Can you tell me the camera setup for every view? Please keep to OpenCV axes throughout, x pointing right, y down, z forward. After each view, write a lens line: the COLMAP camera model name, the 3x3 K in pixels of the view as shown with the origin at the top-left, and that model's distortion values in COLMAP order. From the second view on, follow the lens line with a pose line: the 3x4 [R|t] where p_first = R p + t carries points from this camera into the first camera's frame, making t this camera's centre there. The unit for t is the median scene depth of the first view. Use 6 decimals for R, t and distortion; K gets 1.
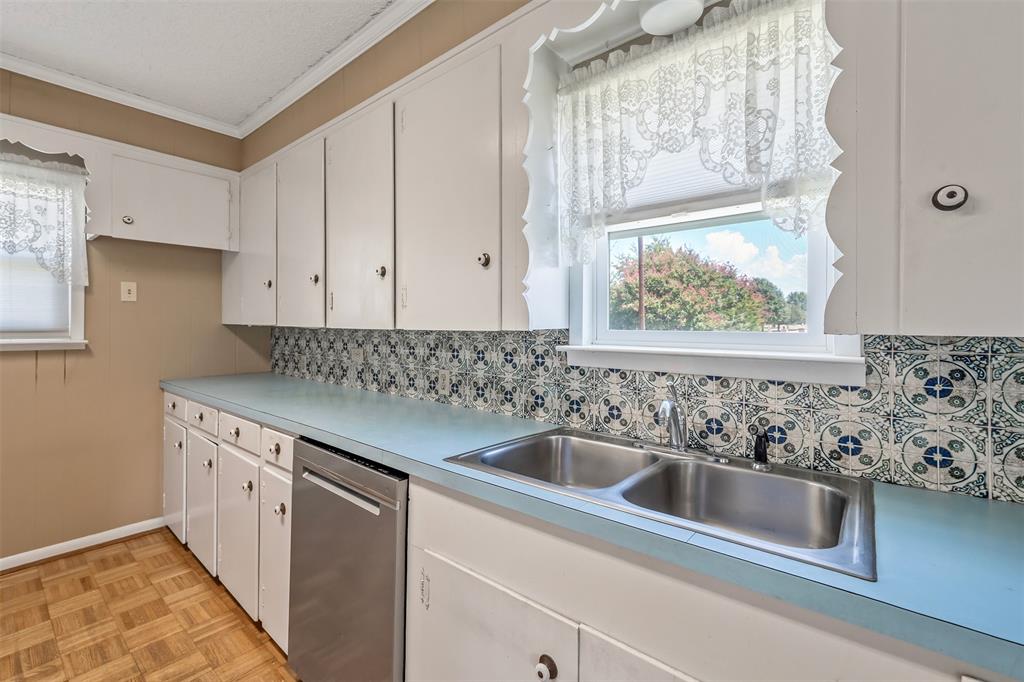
lens RADIAL K [[441.6, 0, 517.2], [0, 441.6, 325.6], [0, 0, 1]] dist [0.000840, 0.000001]
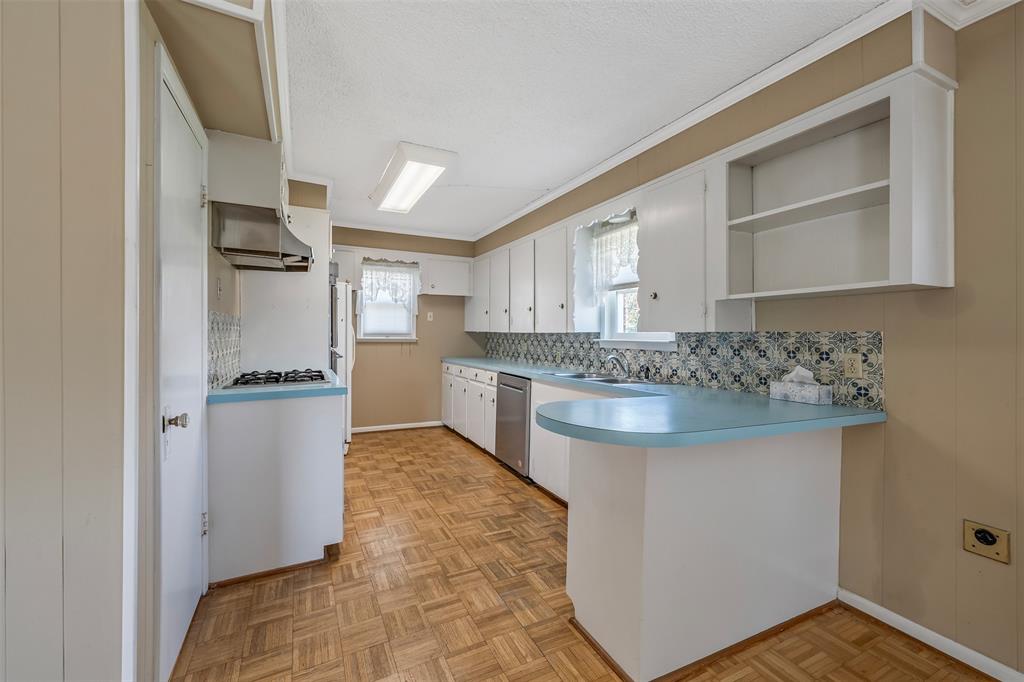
lens RADIAL K [[419.1, 0, 511.5], [0, 419.1, 331.6], [0, 0, 1]] dist [0.001295, -0.000212]
pose [[0.910658, -0.000414, -0.413160, 0.521717], [-0.002887, 0.999969, -0.007367, 0.018628], [0.413150, 0.007901, 0.910629, -1.072657]]
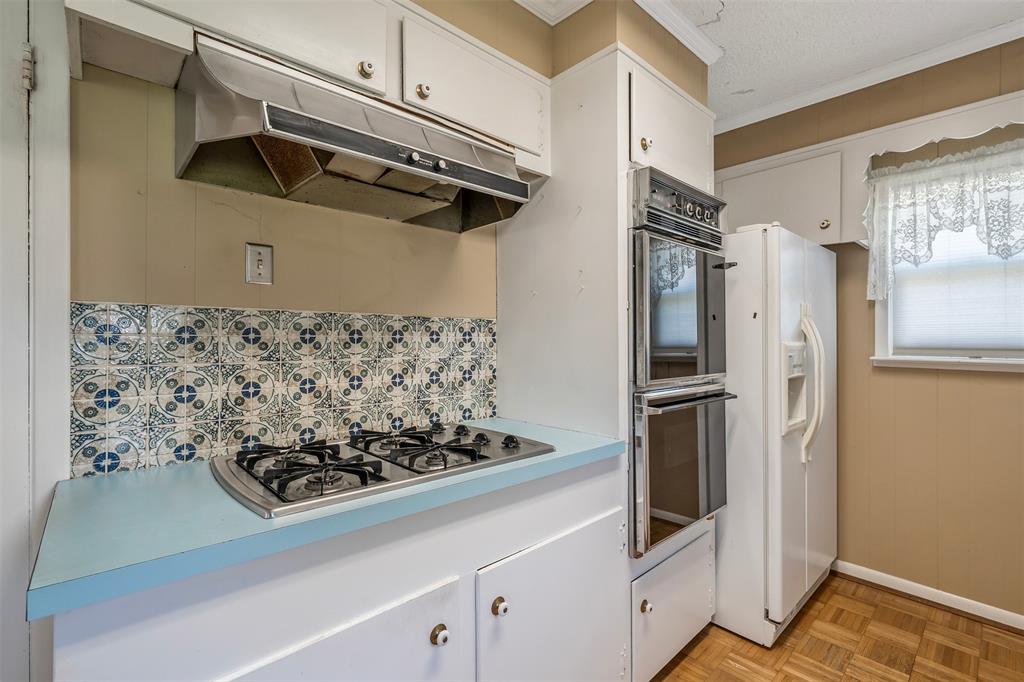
lens RADIAL K [[455.8, 0, 507.3], [0, 455.8, 334.6], [0, 0, 1]] dist [0.000699, 0.000257]
pose [[-0.143435, -0.015012, -0.989546, -0.158247], [-0.003249, 0.999887, -0.014698, 0.001630], [0.989654, 0.001107, -0.143468, 0.203700]]
